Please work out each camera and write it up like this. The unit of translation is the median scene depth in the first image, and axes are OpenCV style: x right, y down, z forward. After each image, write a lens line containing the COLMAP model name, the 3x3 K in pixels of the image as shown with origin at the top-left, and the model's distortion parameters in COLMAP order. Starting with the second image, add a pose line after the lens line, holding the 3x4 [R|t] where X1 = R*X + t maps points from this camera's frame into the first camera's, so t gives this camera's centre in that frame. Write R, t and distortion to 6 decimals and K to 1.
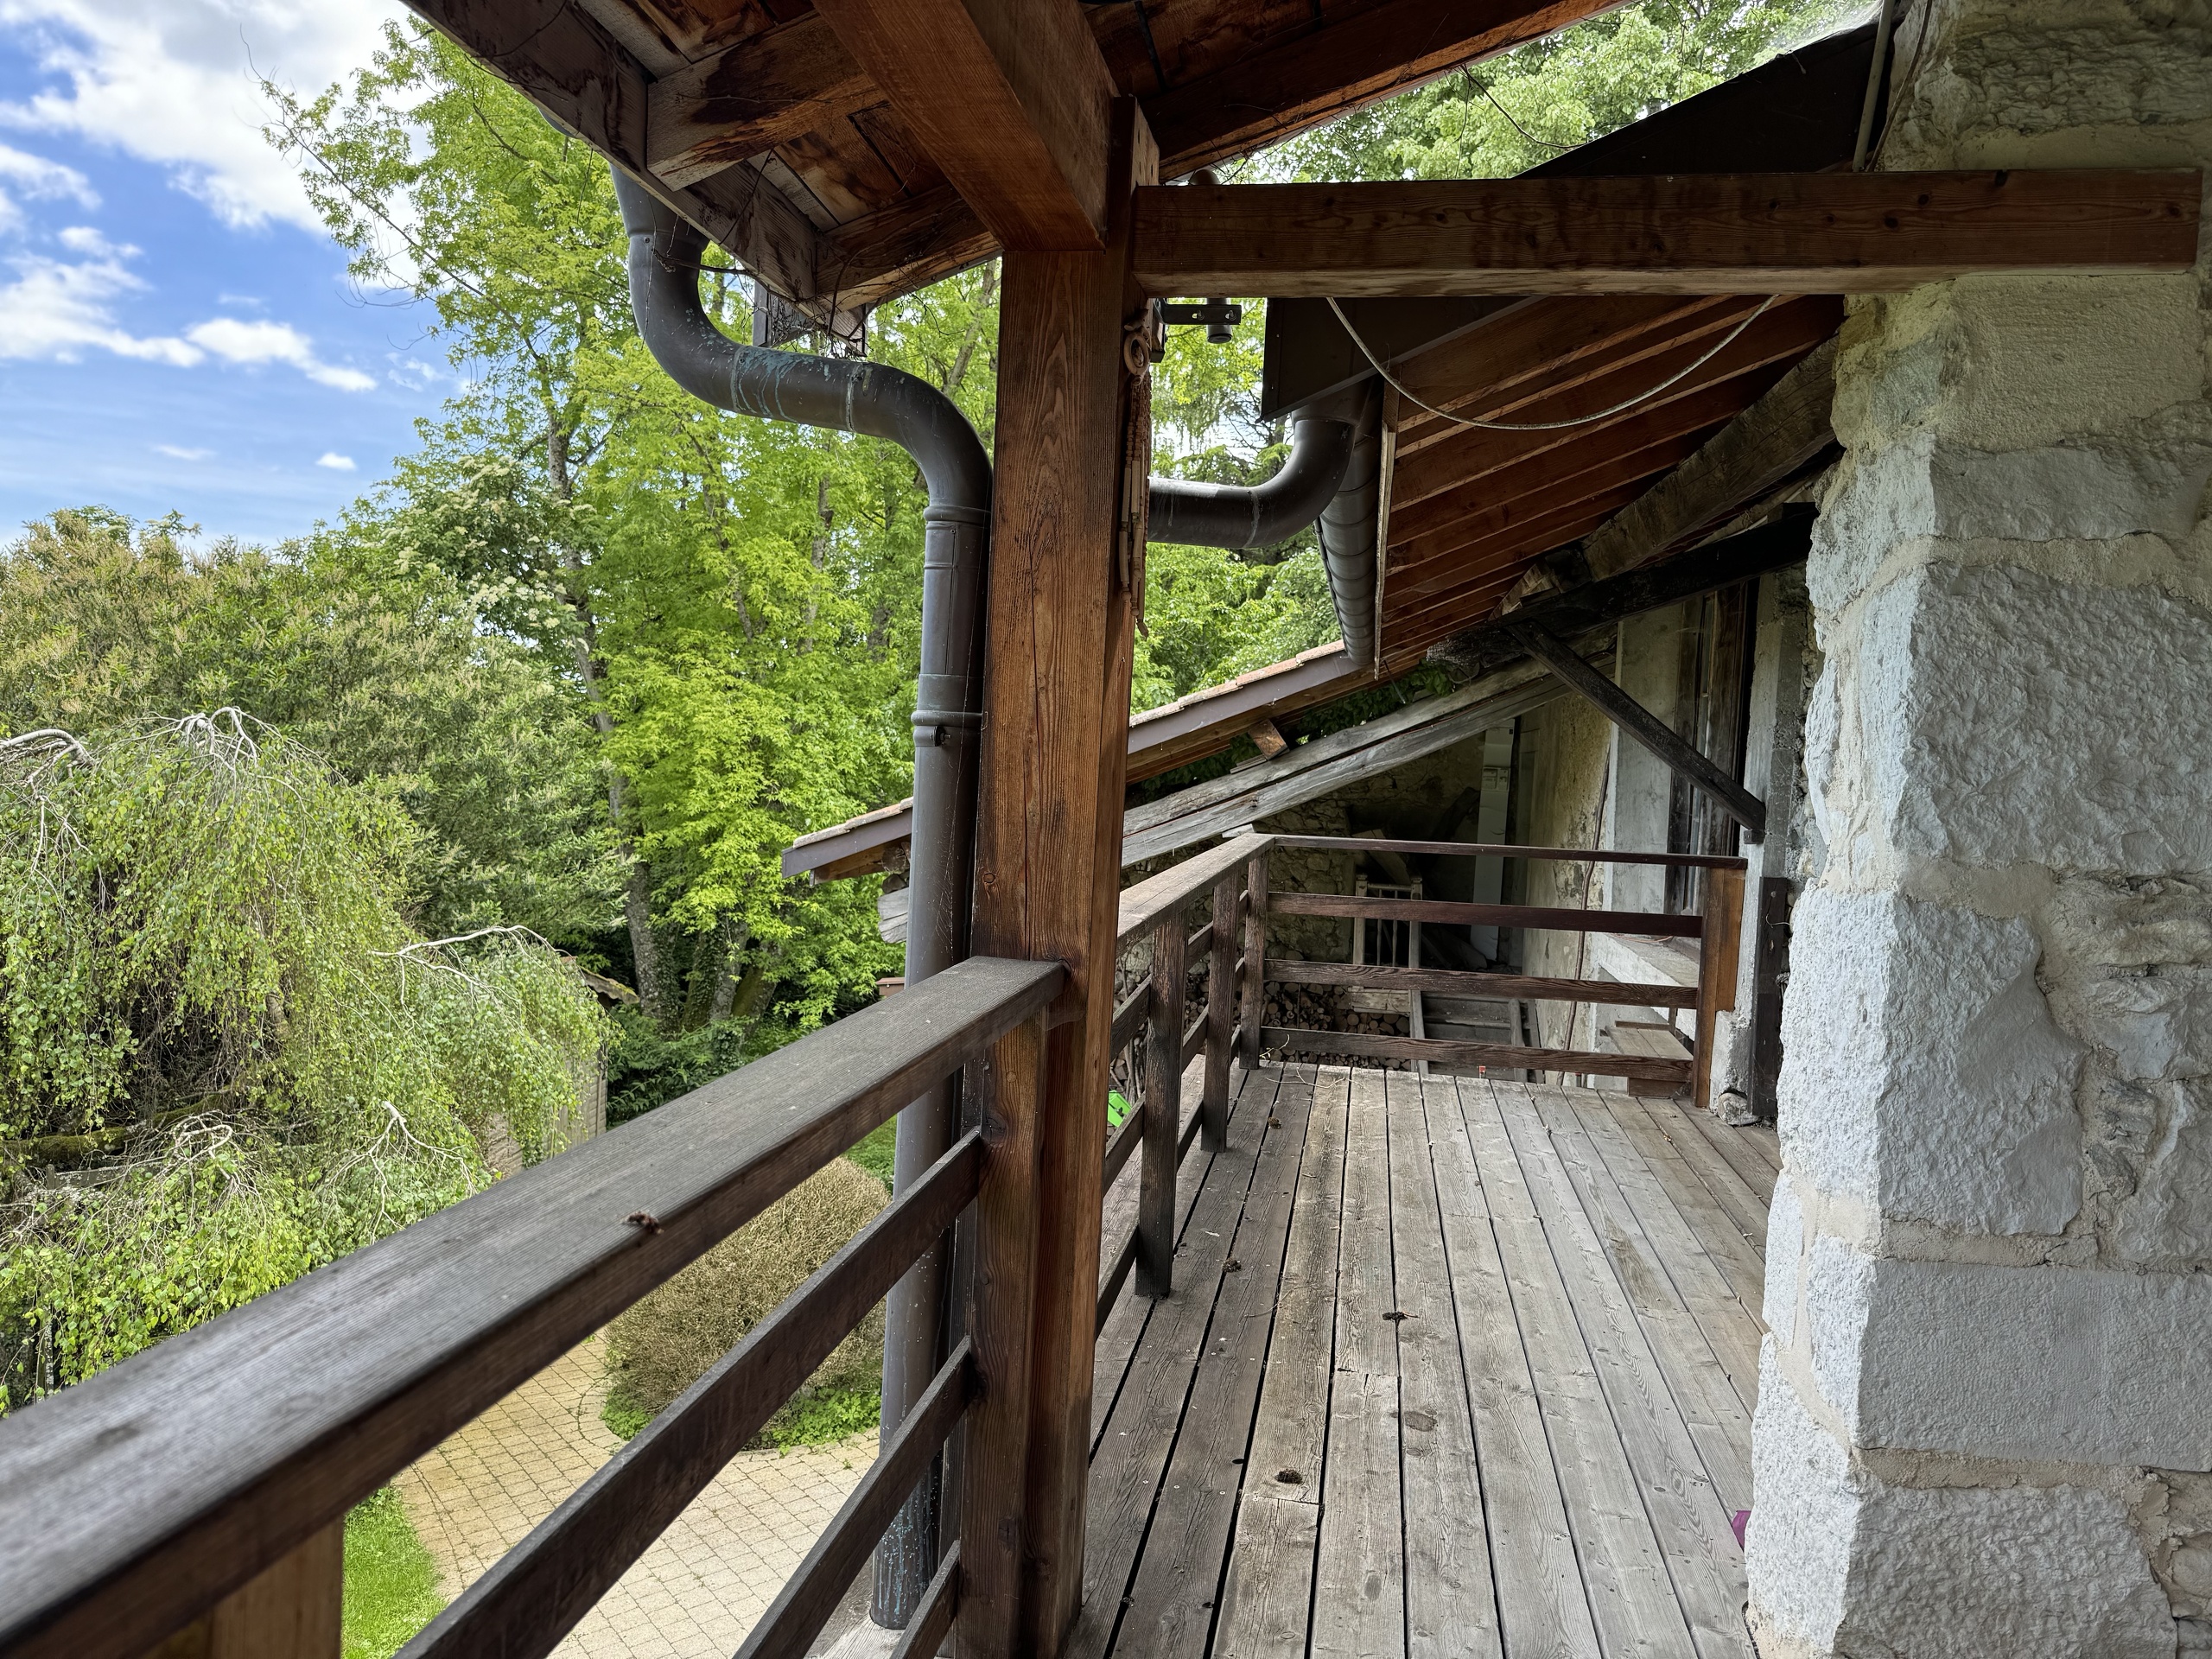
lens RADIAL K [[1551.3, 0, 1106.0], [0, 1551.3, 829.5], [0, 0, 1]] dist [-0.004553, -0.000815]
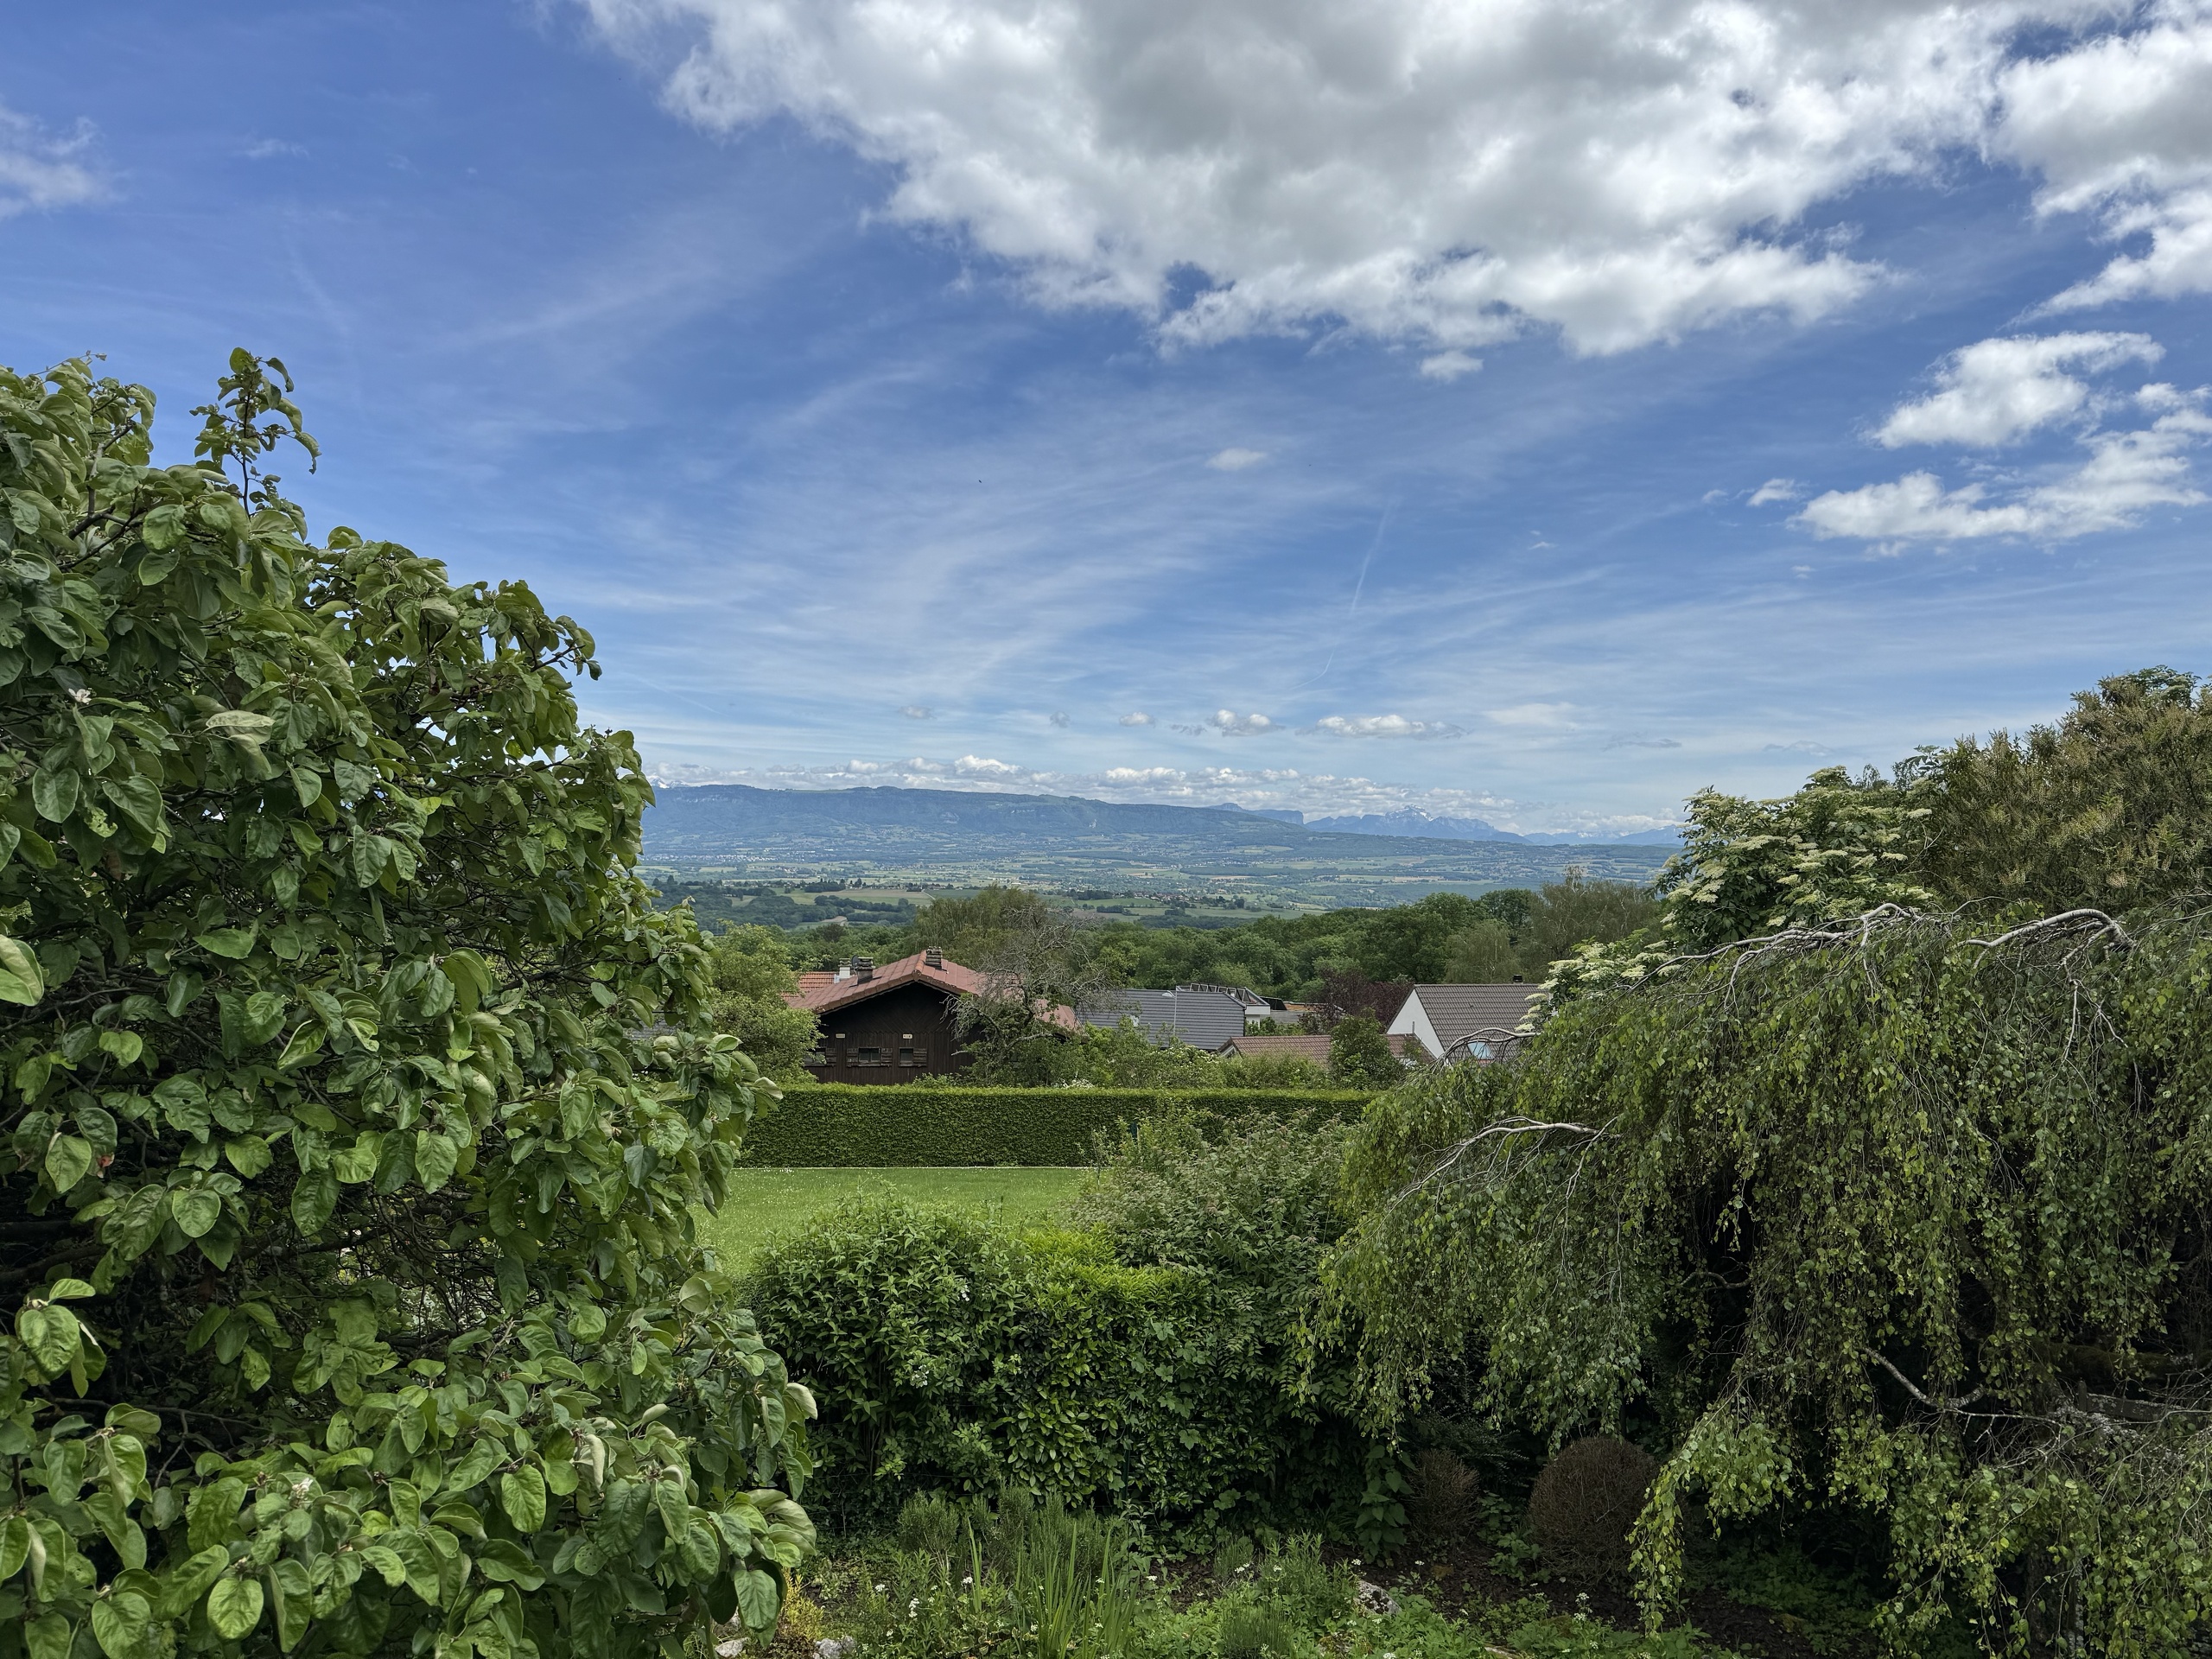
lens RADIAL K [[1551.3, 0, 1106.0], [0, 1551.3, 829.5], [0, 0, 1]] dist [-0.004553, -0.000815]
pose [[0.382603, -0.047853, -0.922673, -0.041434], [-0.050225, 0.996104, -0.072488, -0.015244], [0.922547, 0.074075, 0.378709, 0.095707]]
